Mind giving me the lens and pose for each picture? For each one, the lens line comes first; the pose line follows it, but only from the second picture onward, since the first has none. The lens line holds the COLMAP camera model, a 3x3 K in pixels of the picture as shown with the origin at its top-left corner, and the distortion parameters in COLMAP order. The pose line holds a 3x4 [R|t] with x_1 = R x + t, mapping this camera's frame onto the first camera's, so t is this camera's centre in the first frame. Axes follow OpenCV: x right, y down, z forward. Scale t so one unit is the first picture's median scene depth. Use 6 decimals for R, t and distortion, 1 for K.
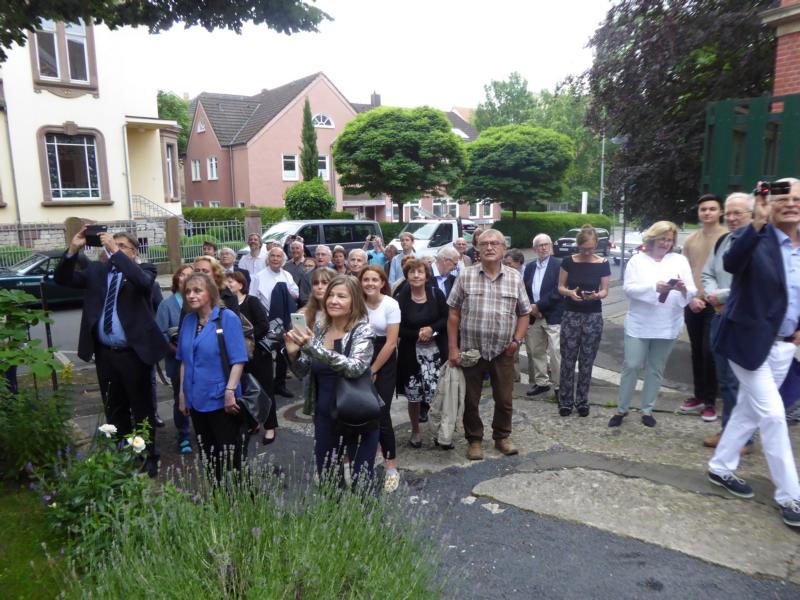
lens RADIAL K [[573.6, 0, 400.0], [0, 573.6, 300.0], [0, 0, 1]] dist [-0.003382, 0.003362]
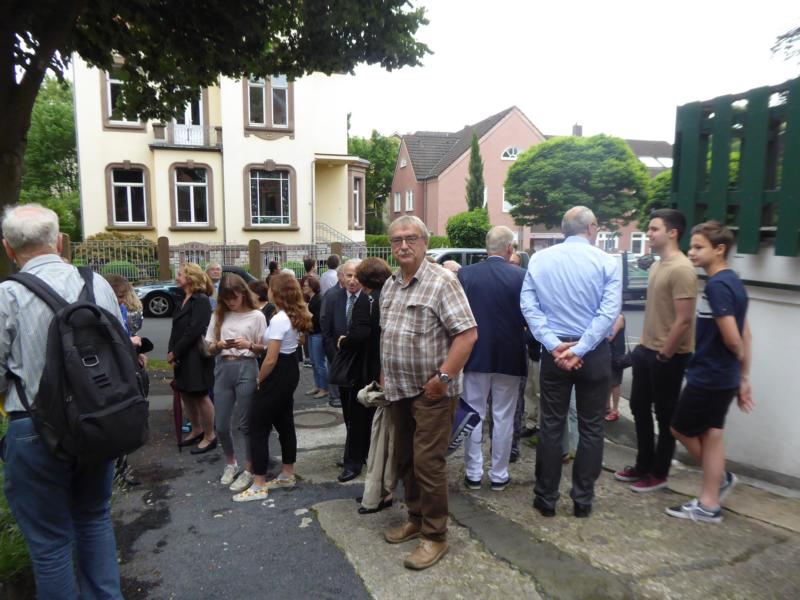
lens RADIAL K [[570.7, 0, 400.0], [0, 570.7, 300.0], [0, 0, 1]] dist [-0.028424, 0.026007]
pose [[0.928065, 0.062939, -0.367061, 0.103843], [-0.083116, 0.995760, -0.039407, -0.000308], [0.363024, 0.067081, 0.929362, 0.025494]]
